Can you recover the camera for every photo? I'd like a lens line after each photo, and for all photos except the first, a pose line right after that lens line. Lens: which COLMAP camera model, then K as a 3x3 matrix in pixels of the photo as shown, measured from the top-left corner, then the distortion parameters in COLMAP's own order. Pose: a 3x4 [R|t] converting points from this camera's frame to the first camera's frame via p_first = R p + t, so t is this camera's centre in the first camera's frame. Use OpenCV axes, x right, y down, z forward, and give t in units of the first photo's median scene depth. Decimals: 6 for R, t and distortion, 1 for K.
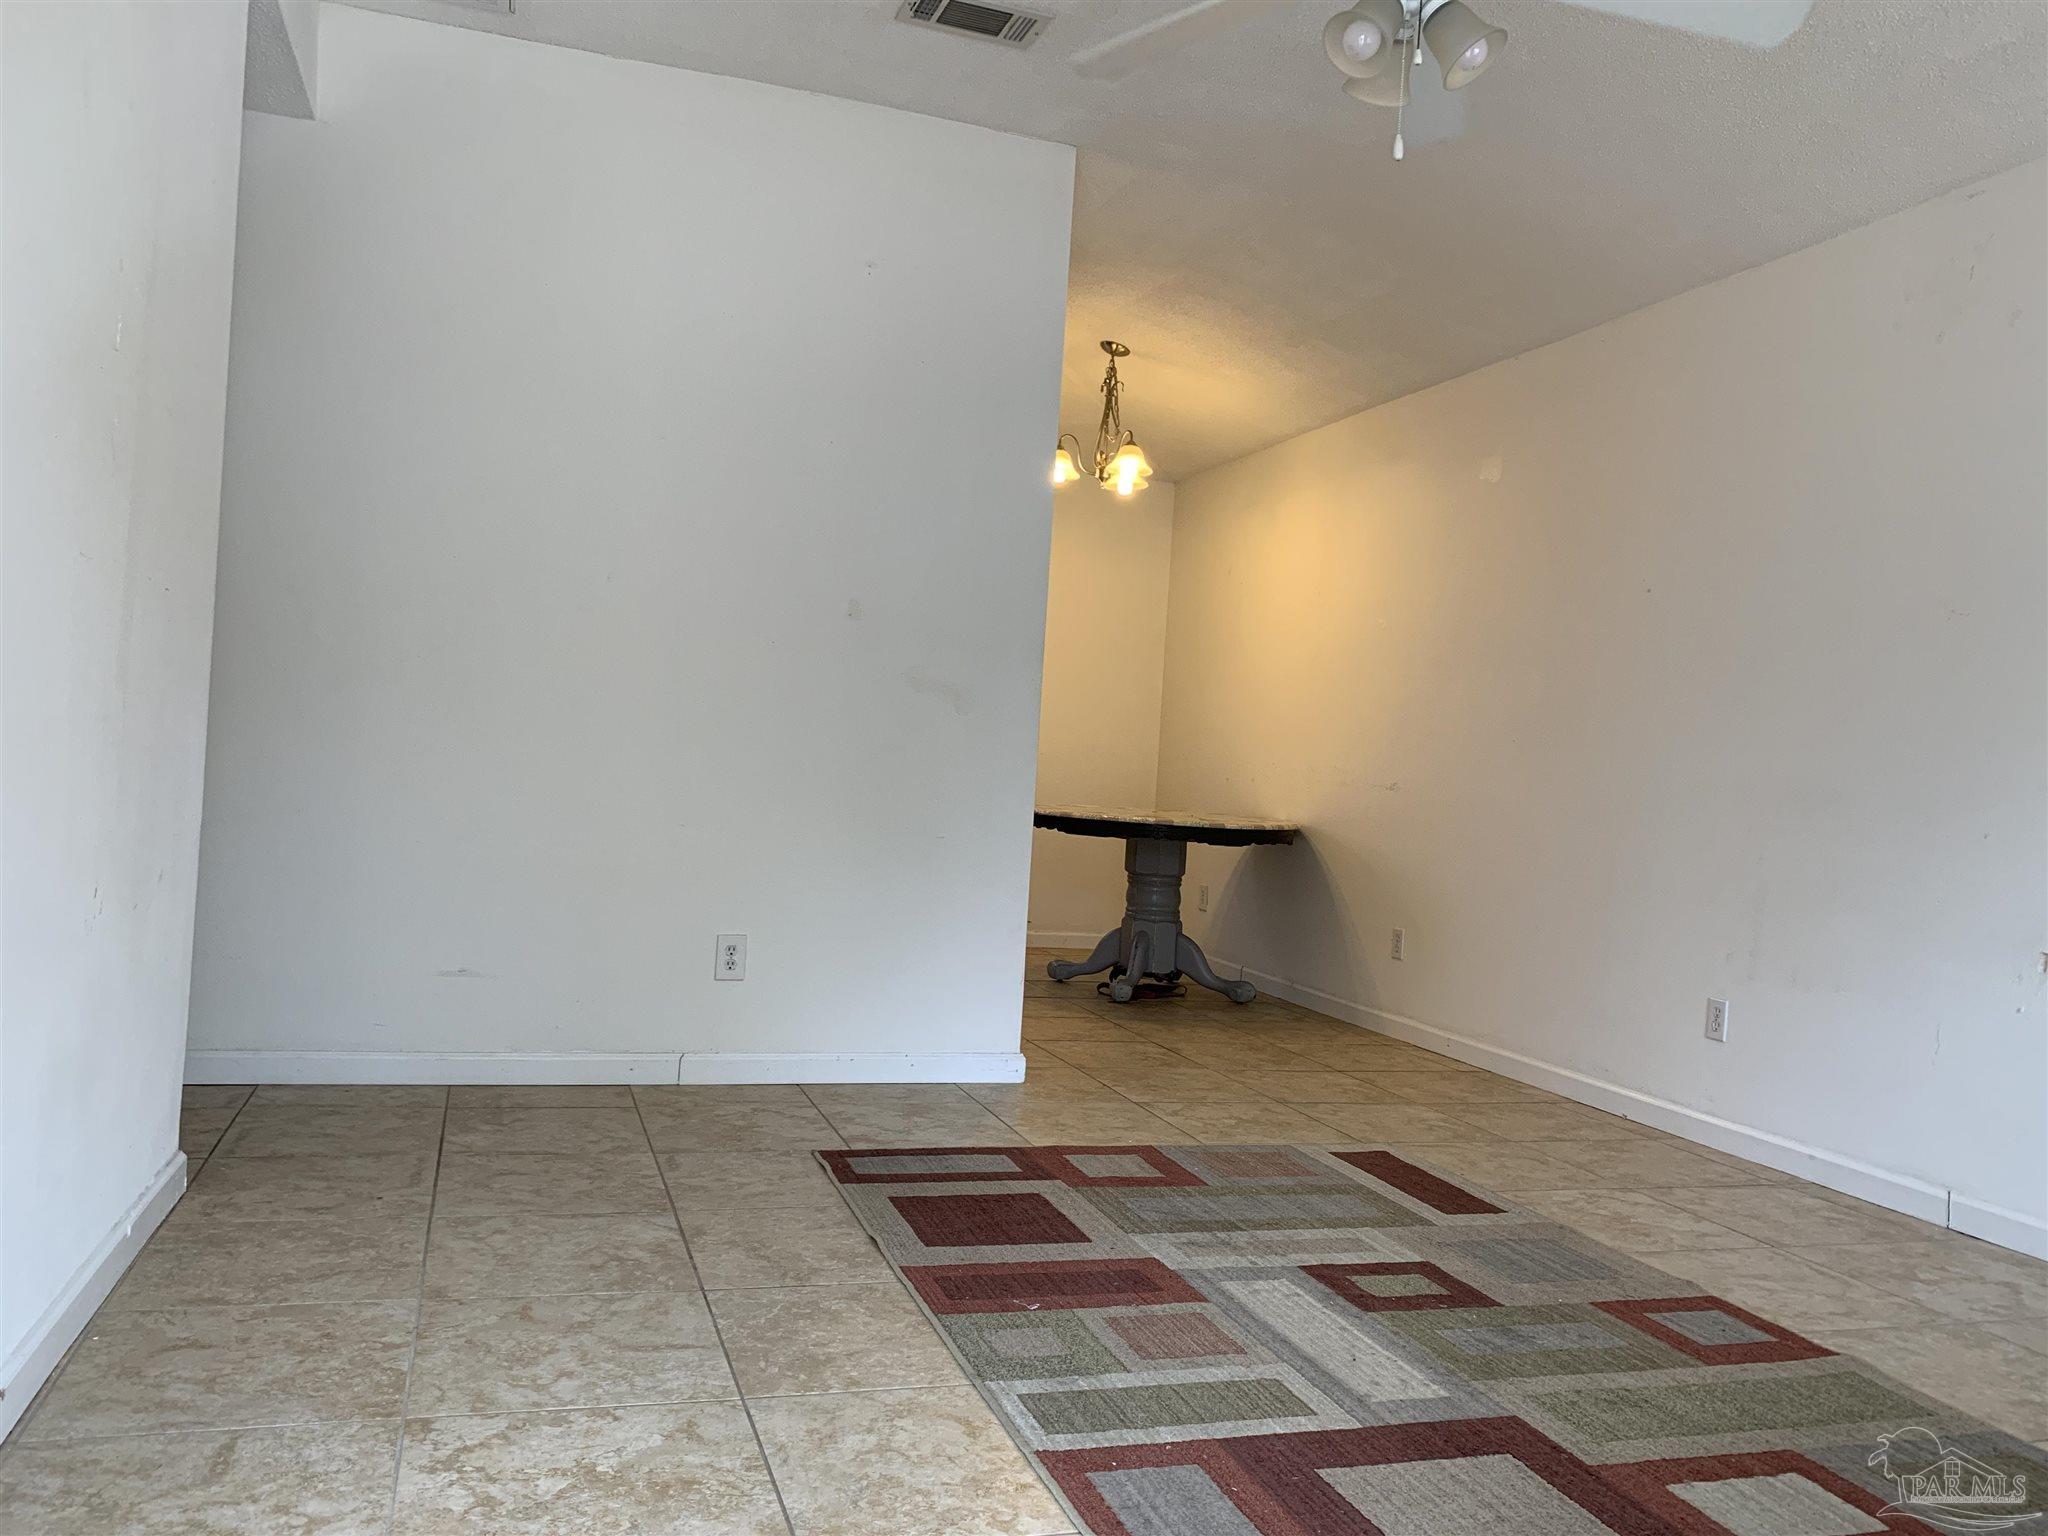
lens RADIAL K [[1608.7, 0, 1019.4], [0, 1608.7, 768.7], [0, 0, 1]] dist [0.012165, -0.004575]
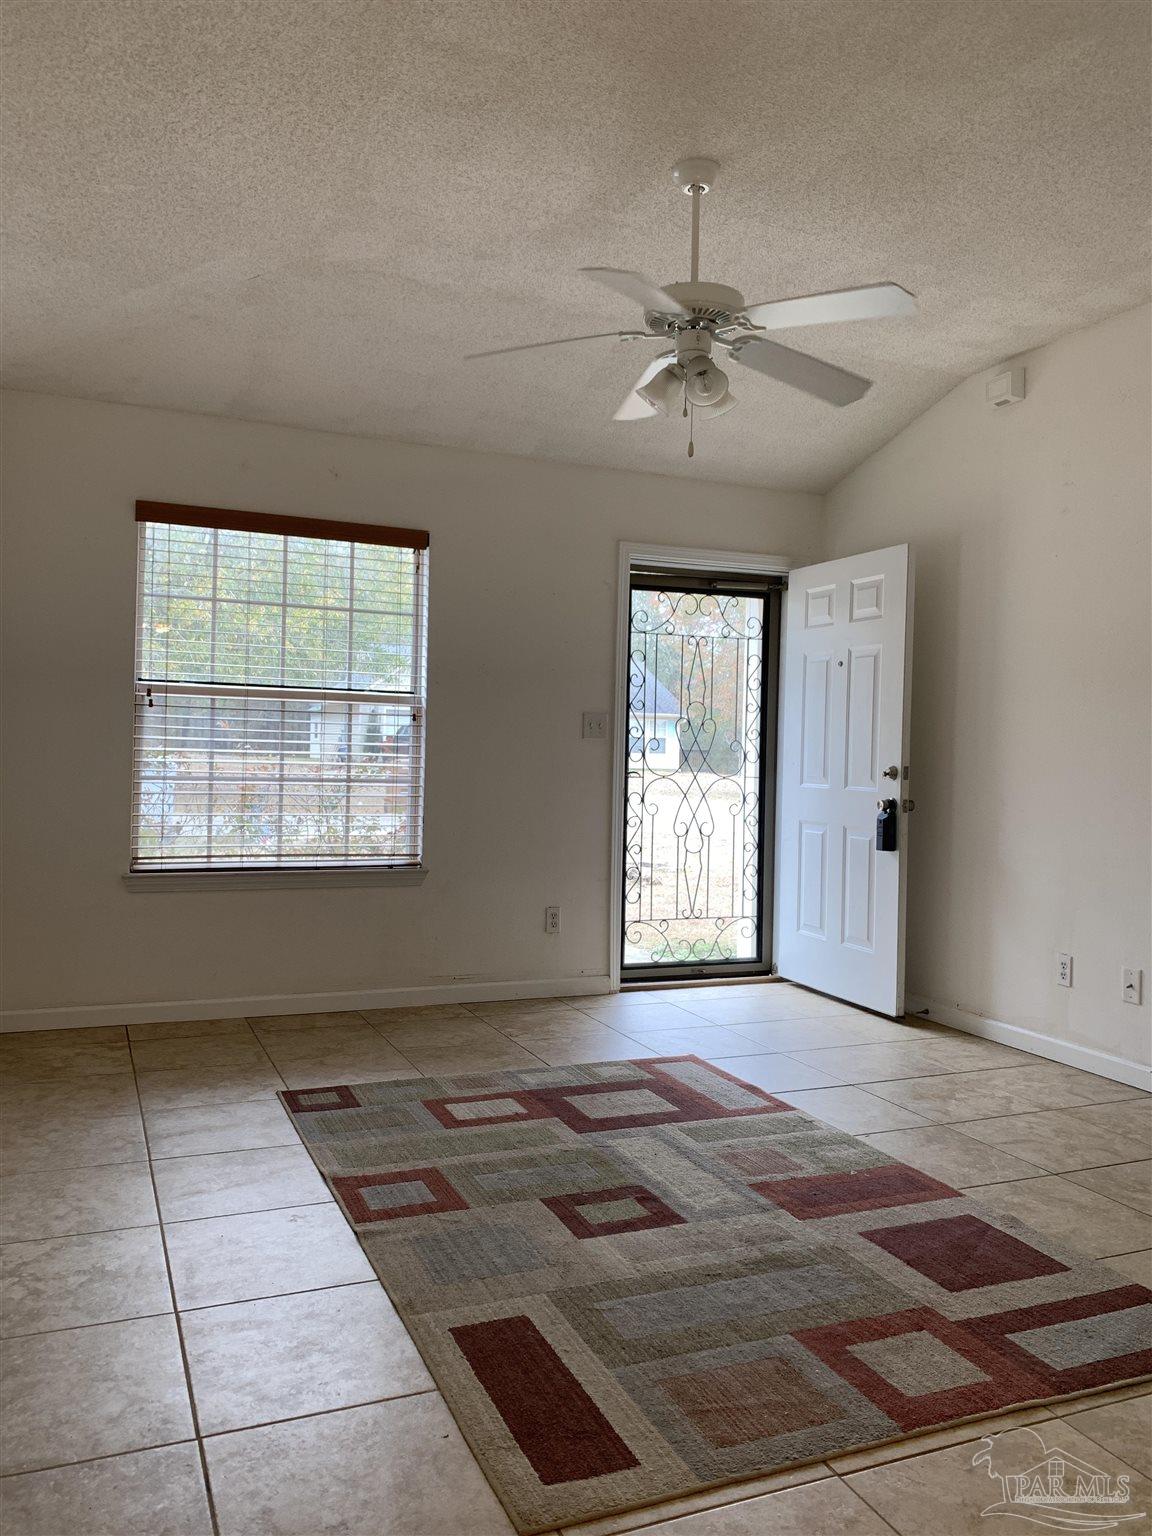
lens RADIAL K [[1206.6, 0, 573.7], [0, 1206.6, 769.0], [0, 0, 1]] dist [0.012165, -0.004575]
pose [[-0.993040, -0.085656, -0.080836, 0.347997], [-0.087135, 0.996085, 0.014935, -0.046214], [0.079240, 0.021875, -0.996616, 1.822004]]
